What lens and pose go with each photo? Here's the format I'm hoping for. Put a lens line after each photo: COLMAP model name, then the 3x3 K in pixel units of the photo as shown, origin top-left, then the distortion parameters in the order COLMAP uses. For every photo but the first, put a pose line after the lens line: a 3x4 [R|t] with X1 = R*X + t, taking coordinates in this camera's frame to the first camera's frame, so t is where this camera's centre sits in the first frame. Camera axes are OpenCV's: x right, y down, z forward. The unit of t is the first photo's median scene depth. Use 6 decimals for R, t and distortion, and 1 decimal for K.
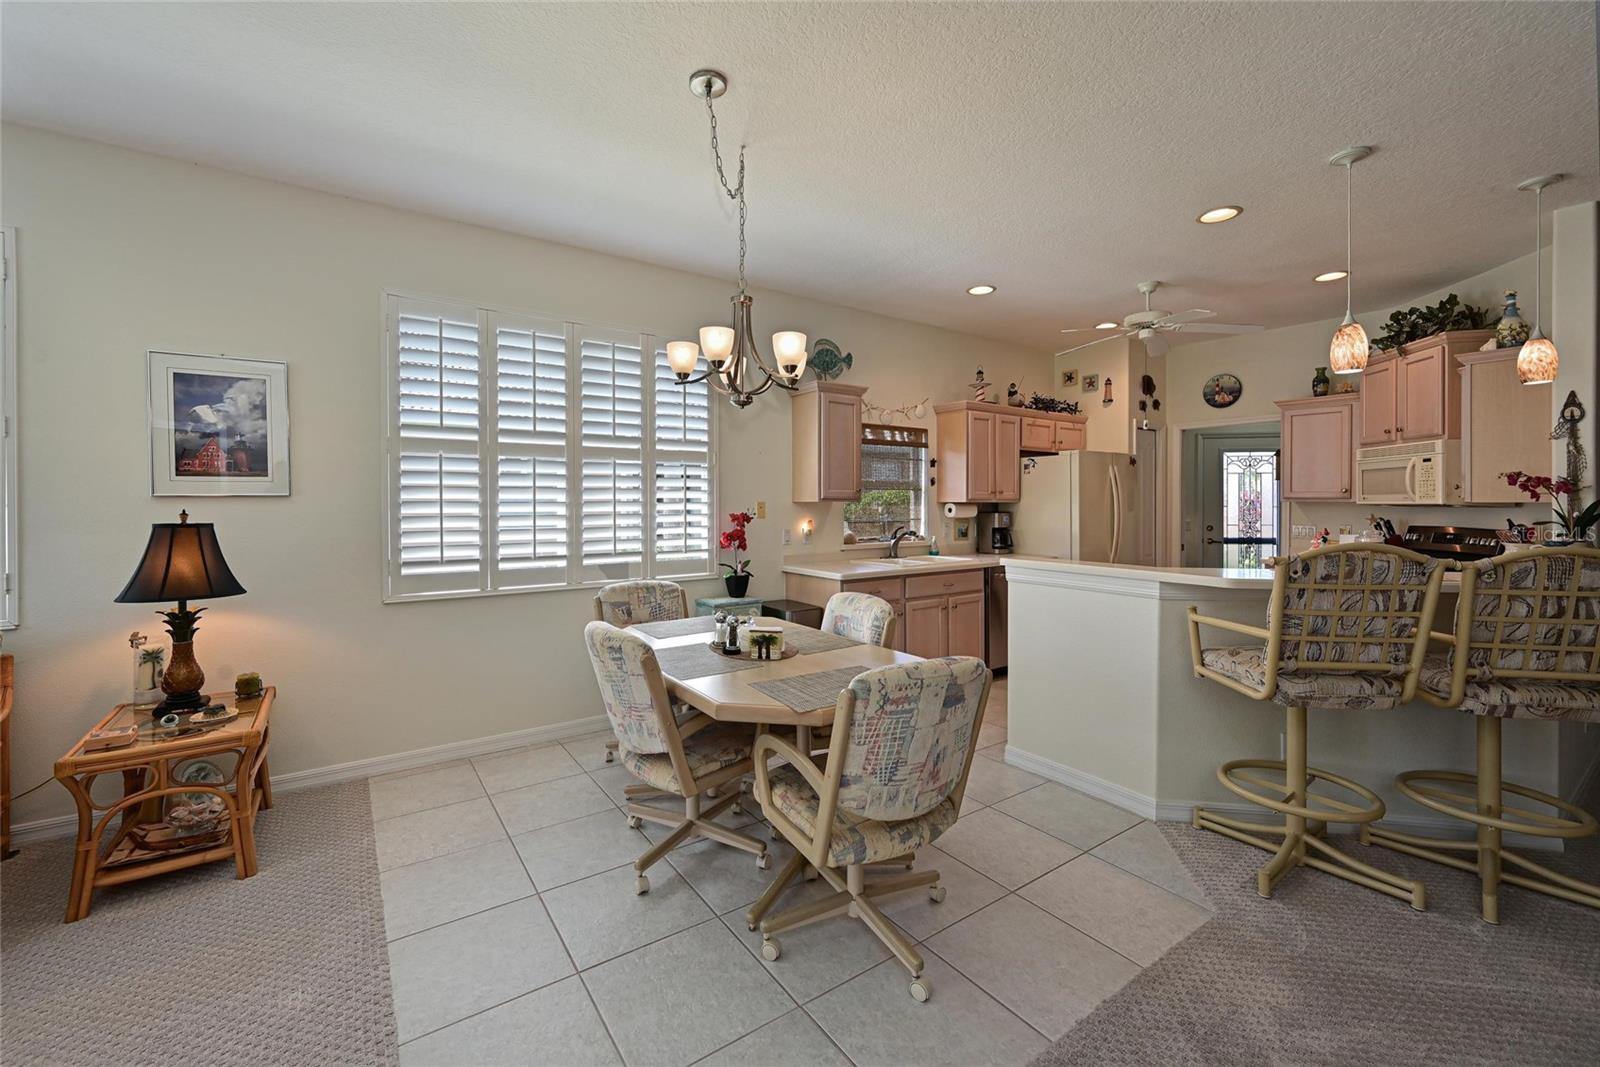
lens RADIAL K [[630.0, 0, 772.1], [0, 630.0, 508.6], [0, 0, 1]] dist [0.000878, -0.000096]
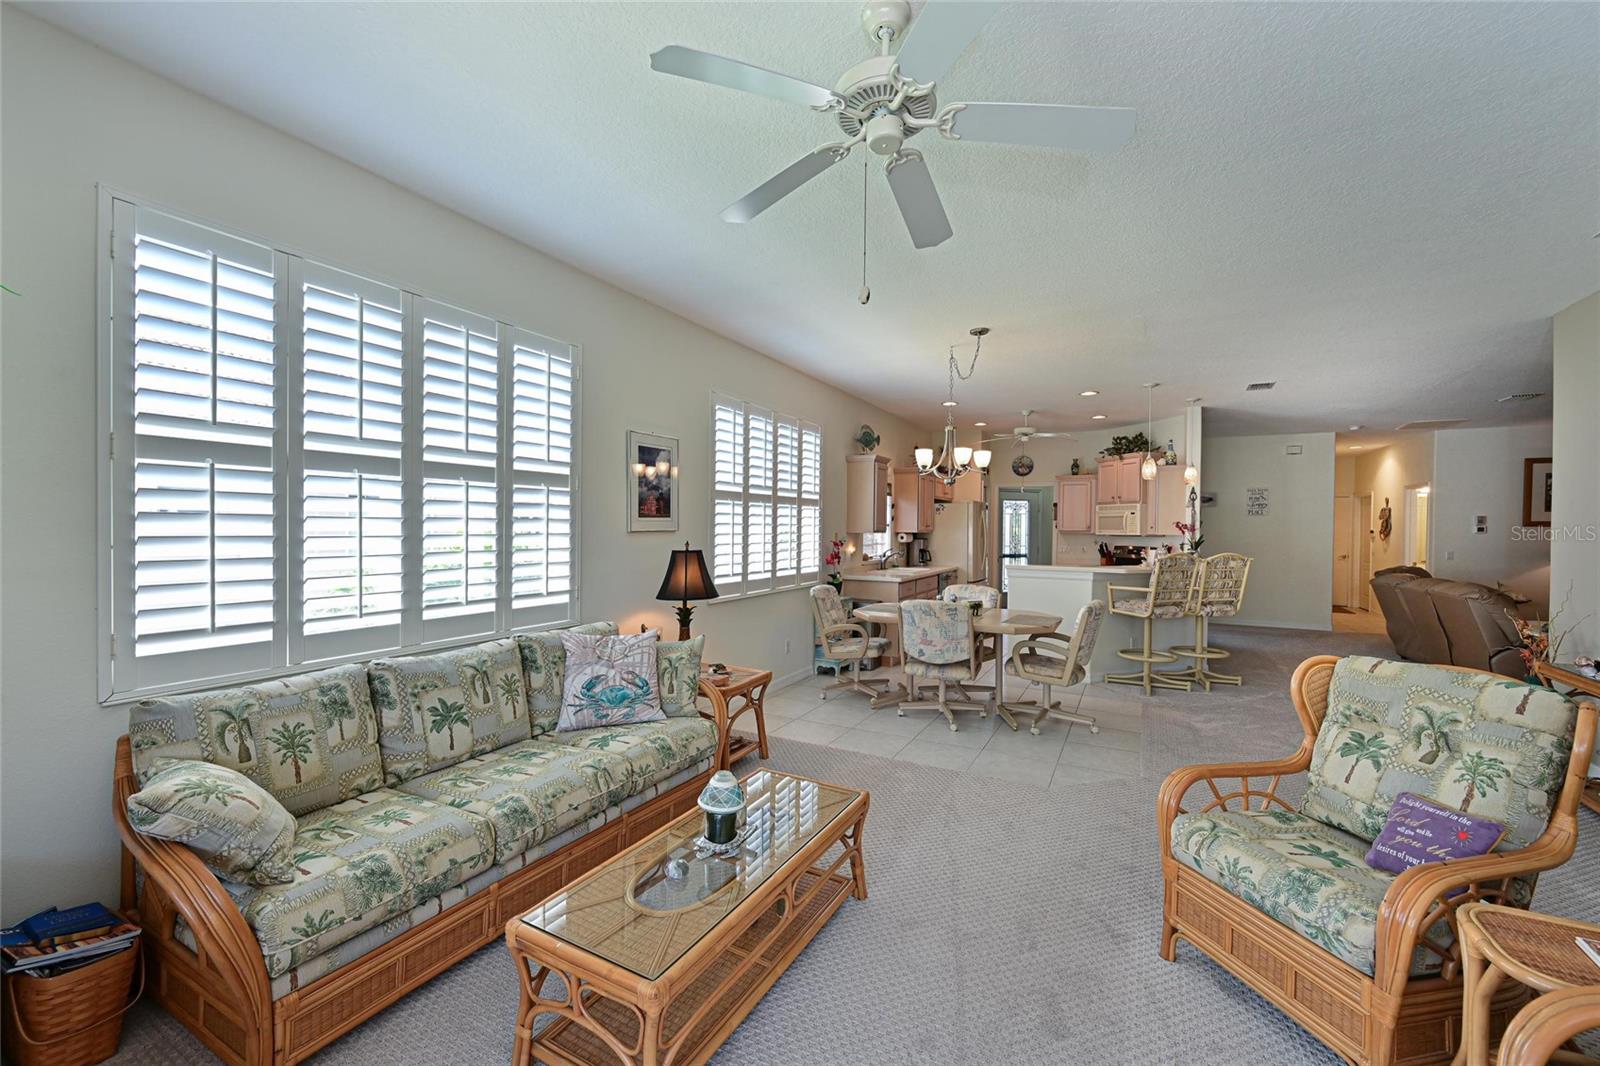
lens RADIAL K [[630.0, 0, 791.7], [0, 630.0, 535.6], [0, 0, 1]] dist [0.000878, -0.000096]
pose [[0.887928, 0.000716, 0.459982, -1.253339], [-0.003901, 0.999975, 0.005974, -0.018840], [-0.459966, -0.007099, 0.887908, -0.428415]]
